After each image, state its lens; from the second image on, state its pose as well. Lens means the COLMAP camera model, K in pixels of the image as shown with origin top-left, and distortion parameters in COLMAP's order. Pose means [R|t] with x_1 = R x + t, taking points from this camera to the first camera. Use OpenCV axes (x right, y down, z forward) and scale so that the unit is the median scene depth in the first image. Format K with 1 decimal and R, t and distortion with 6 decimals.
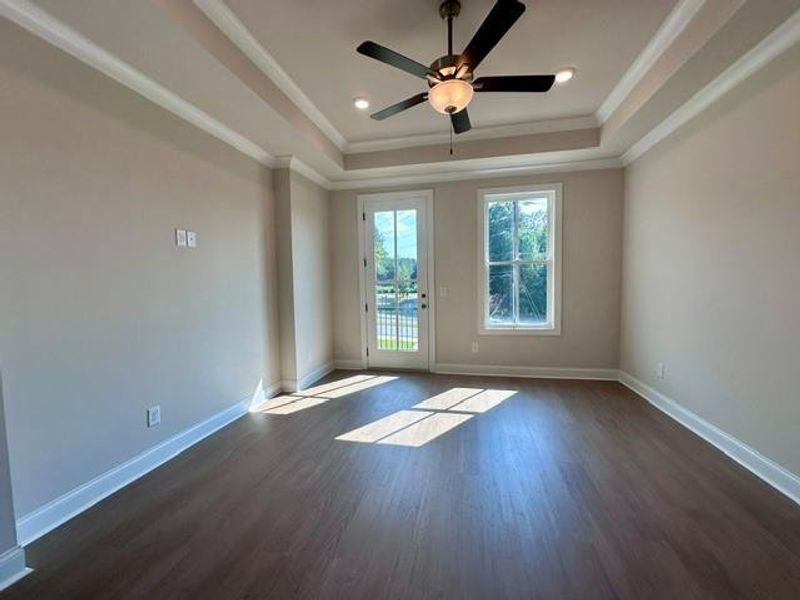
lens RADIAL K [[318.8, 0, 401.7], [0, 318.8, 300.6], [0, 0, 1]] dist [-0.001862, -0.000102]
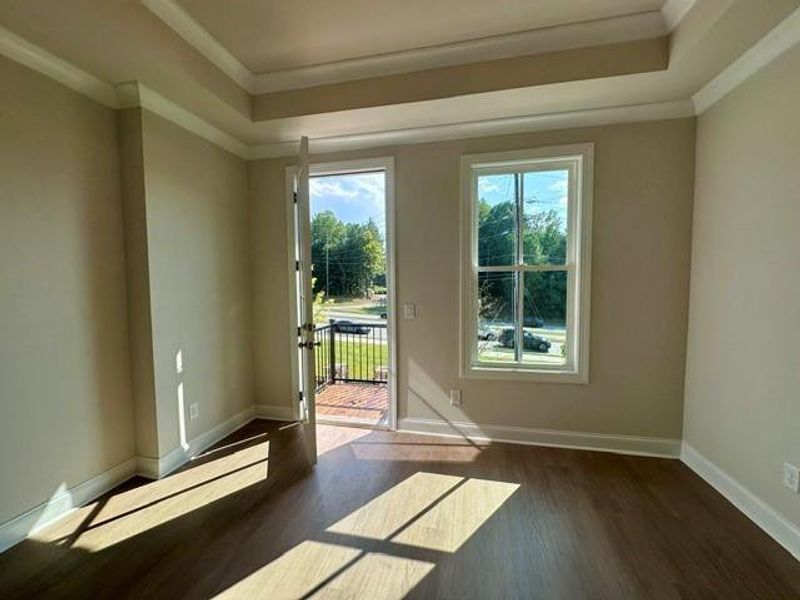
lens RADIAL K [[318.8, 0, 401.7], [0, 318.8, 300.6], [0, 0, 1]] dist [-0.001862, -0.000102]
pose [[0.999921, 0.011543, -0.004966, 0.129906], [-0.011553, 0.999931, -0.001923, -0.052517], [0.004943, 0.001980, 0.999986, 0.368033]]
